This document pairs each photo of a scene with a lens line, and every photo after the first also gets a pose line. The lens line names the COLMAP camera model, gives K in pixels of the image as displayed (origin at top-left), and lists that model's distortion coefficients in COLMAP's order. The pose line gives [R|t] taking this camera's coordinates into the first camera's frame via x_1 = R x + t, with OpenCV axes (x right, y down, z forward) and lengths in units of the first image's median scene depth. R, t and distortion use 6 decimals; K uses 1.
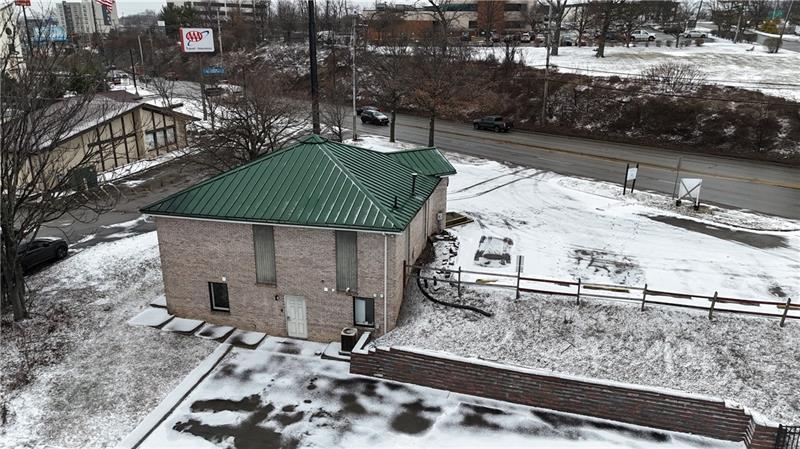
lens RADIAL K [[585.1, 0, 398.1], [0, 585.1, 226.3], [0, 0, 1]] dist [0.079668, -0.072631]
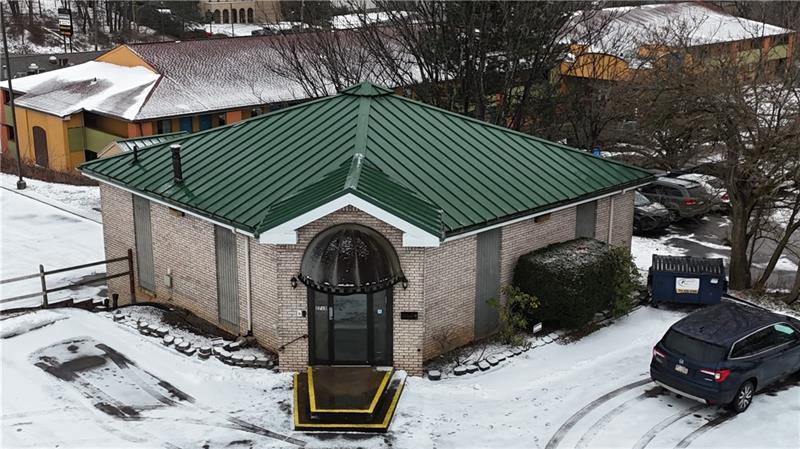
lens RADIAL K [[998.2, 0, 402.0], [0, 998.2, 221.1], [0, 0, 1]] dist [0.079077, 0.000000]
pose [[-0.537968, 0.221549, -0.813331, 0.659934], [-0.276521, 0.865076, 0.418545, -0.456549], [0.796321, 0.450067, -0.404120, 1.486089]]
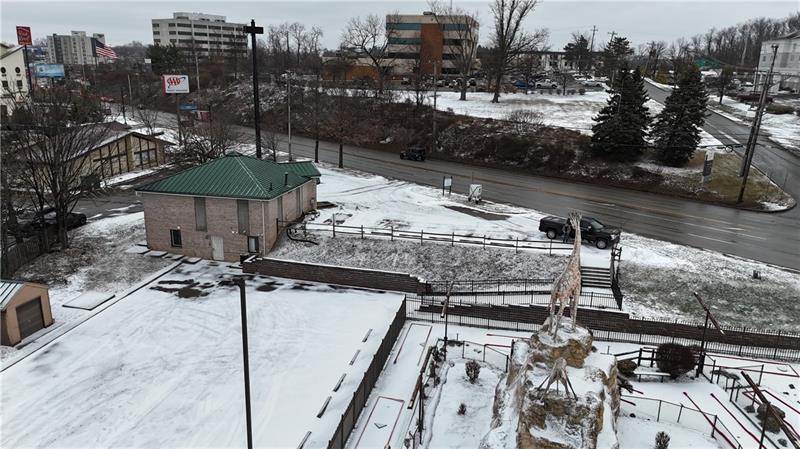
lens RADIAL K [[585.1, 0, 398.5], [0, 585.1, 226.8], [0, 0, 1]] dist [0.079668, -0.072631]
pose [[0.999519, 0.011404, 0.028829, 0.307871], [-0.009912, 0.998630, -0.051374, 0.159127], [-0.029375, 0.051064, 0.998263, -0.787450]]
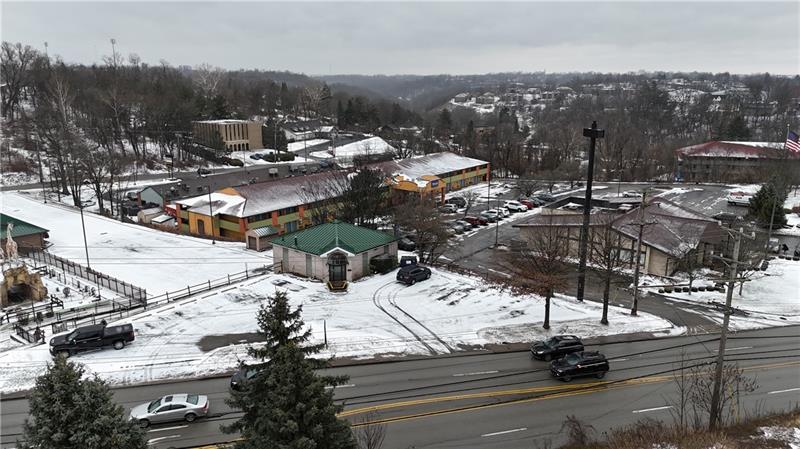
lens RADIAL K [[585.1, 0, 404.4], [0, 585.1, 222.3], [0, 0, 1]] dist [0.079668, -0.072631]
pose [[-0.407980, 0.211949, -0.888048, 1.964469], [-0.297537, 0.888713, 0.348800, -1.107548], [0.863147, 0.406531, -0.299515, 2.012250]]
